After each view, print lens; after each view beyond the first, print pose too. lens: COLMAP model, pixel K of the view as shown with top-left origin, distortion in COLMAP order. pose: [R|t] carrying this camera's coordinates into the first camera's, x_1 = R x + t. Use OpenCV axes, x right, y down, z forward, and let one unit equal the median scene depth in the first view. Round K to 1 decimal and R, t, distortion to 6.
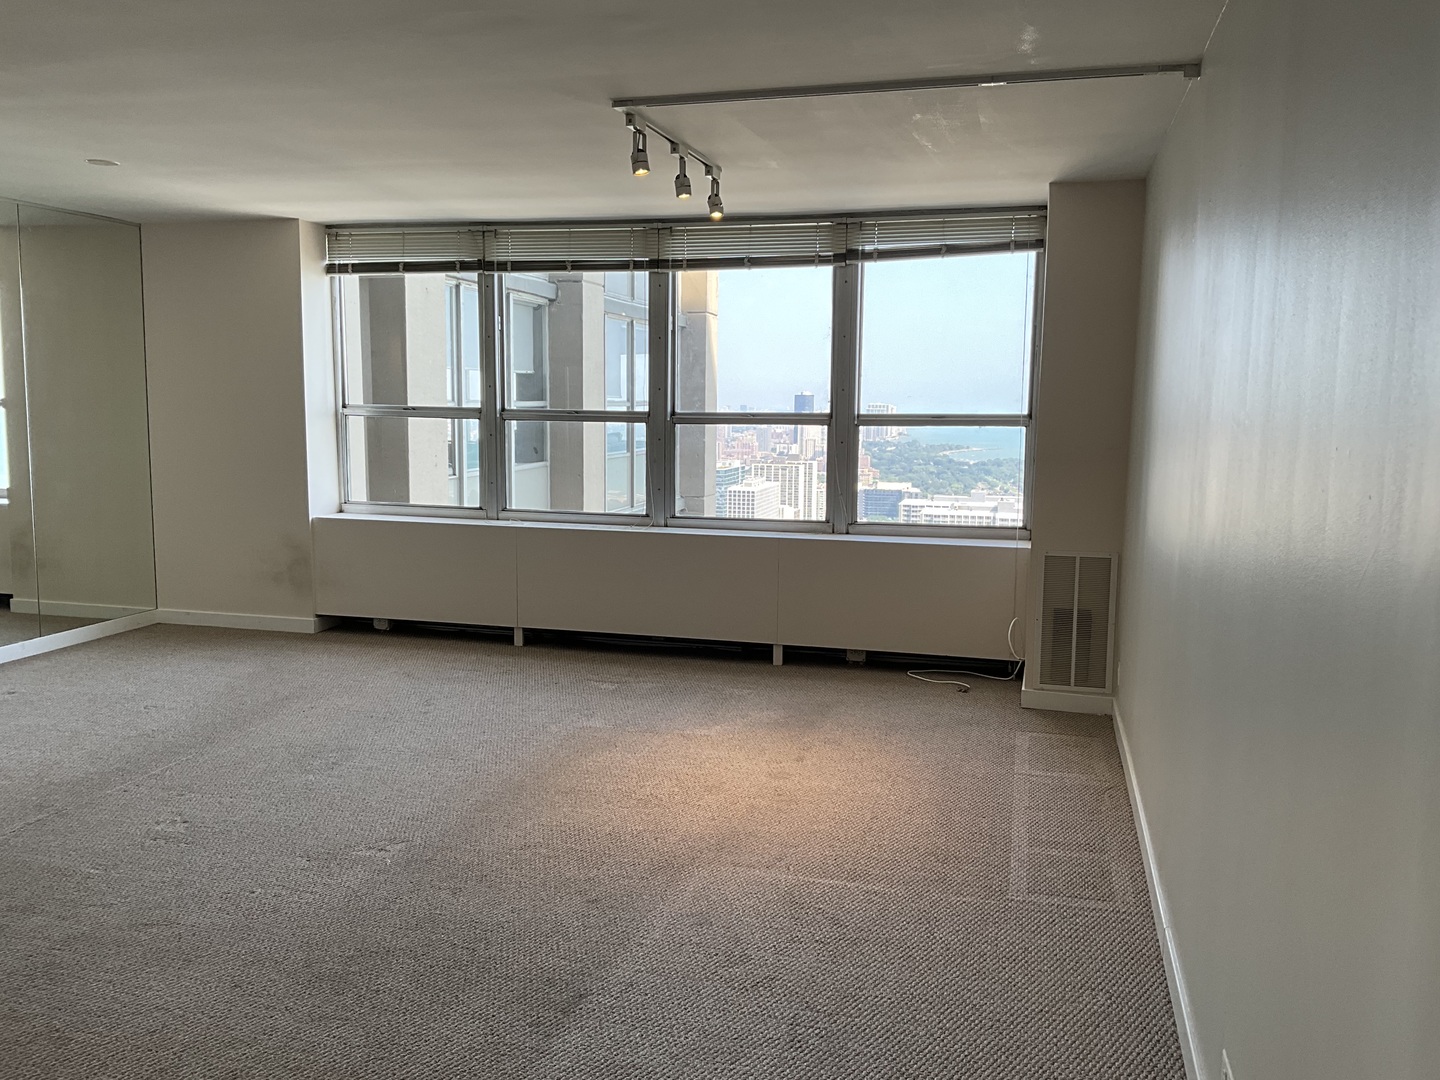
lens RADIAL K [[1188.8, 0, 713.9], [0, 1188.8, 544.6], [0, 0, 1]] dist [0.062118, -0.113218]
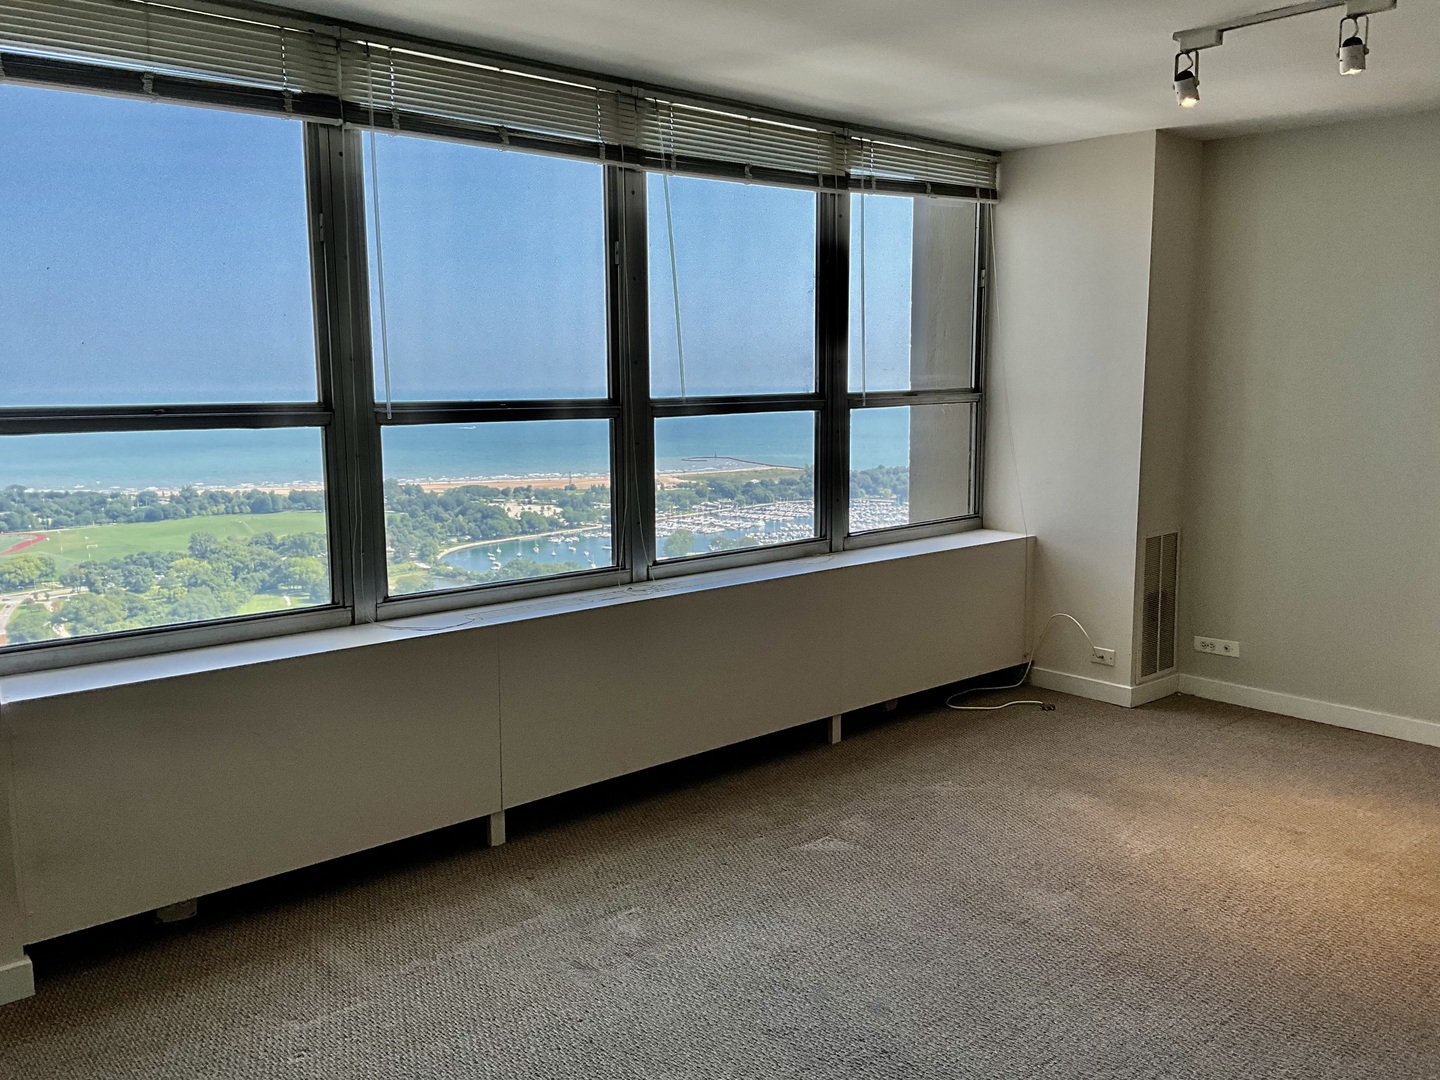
lens RADIAL K [[1188.8, 0, 726.4], [0, 1188.8, 545.0], [0, 0, 1]] dist [0.062118, -0.113218]
pose [[0.560950, -0.127982, 0.817897, -0.655725], [0.124919, 0.989751, 0.069198, -0.089920], [-0.818370, 0.063354, 0.571188, 0.750853]]
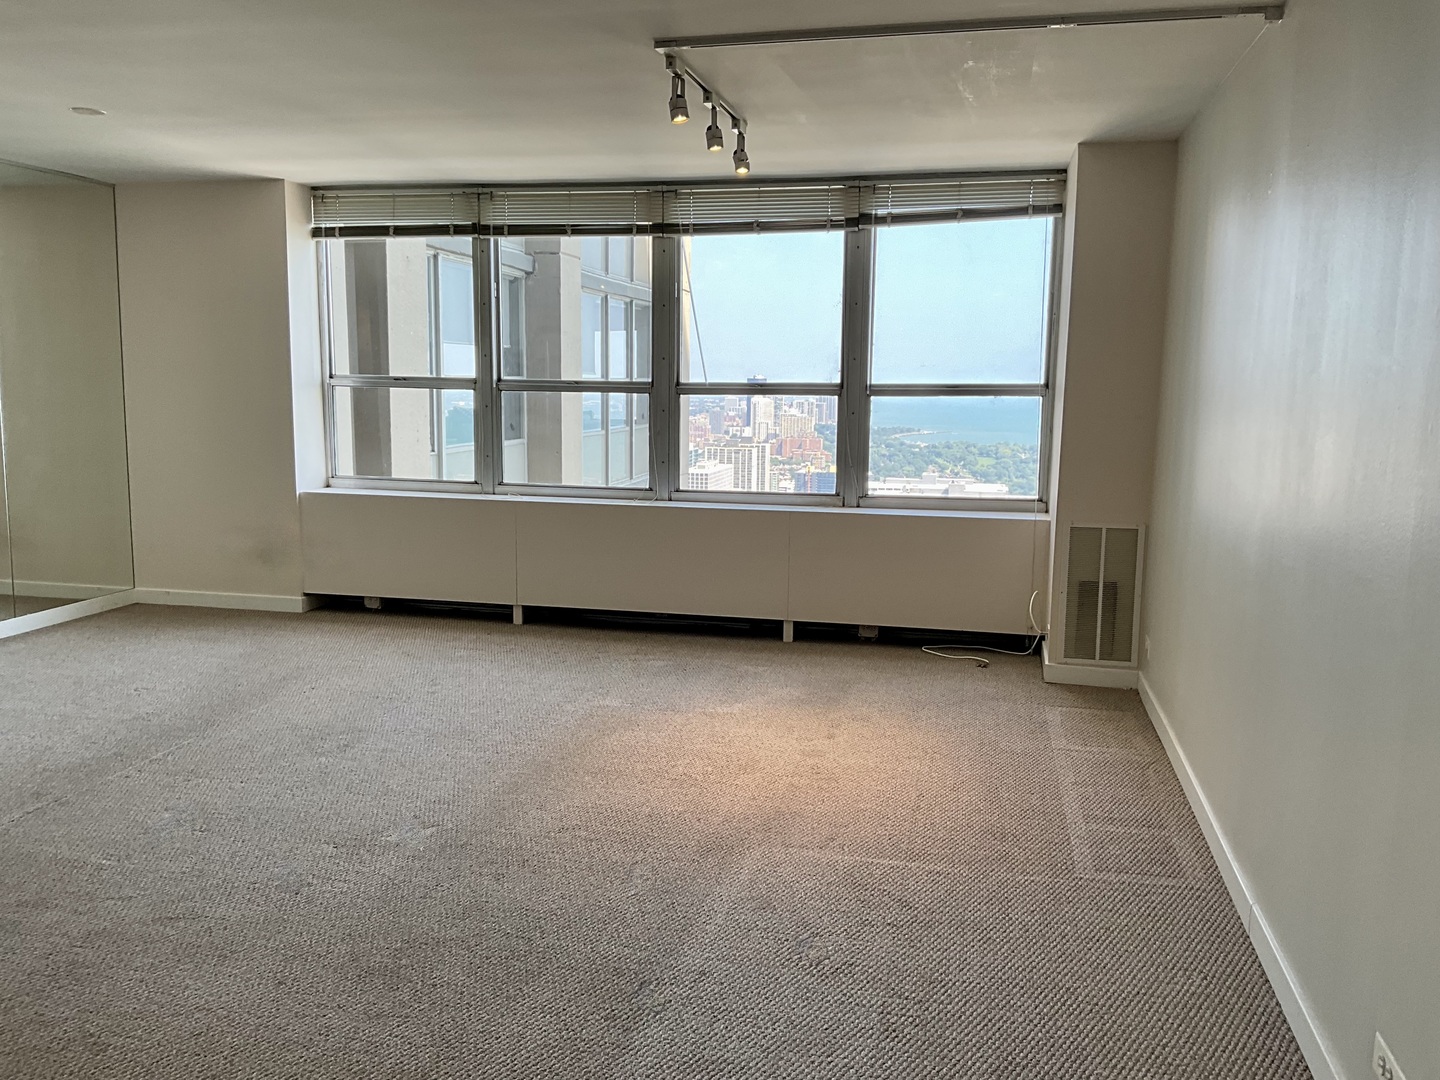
lens RADIAL K [[1188.8, 0, 714.2], [0, 1188.8, 545.1], [0, 0, 1]] dist [0.062118, -0.113218]
pose [[0.999206, -0.004007, 0.039628, -0.053715], [0.003427, 0.999886, 0.014711, 0.008906], [-0.039682, -0.014564, 0.999106, 0.034165]]
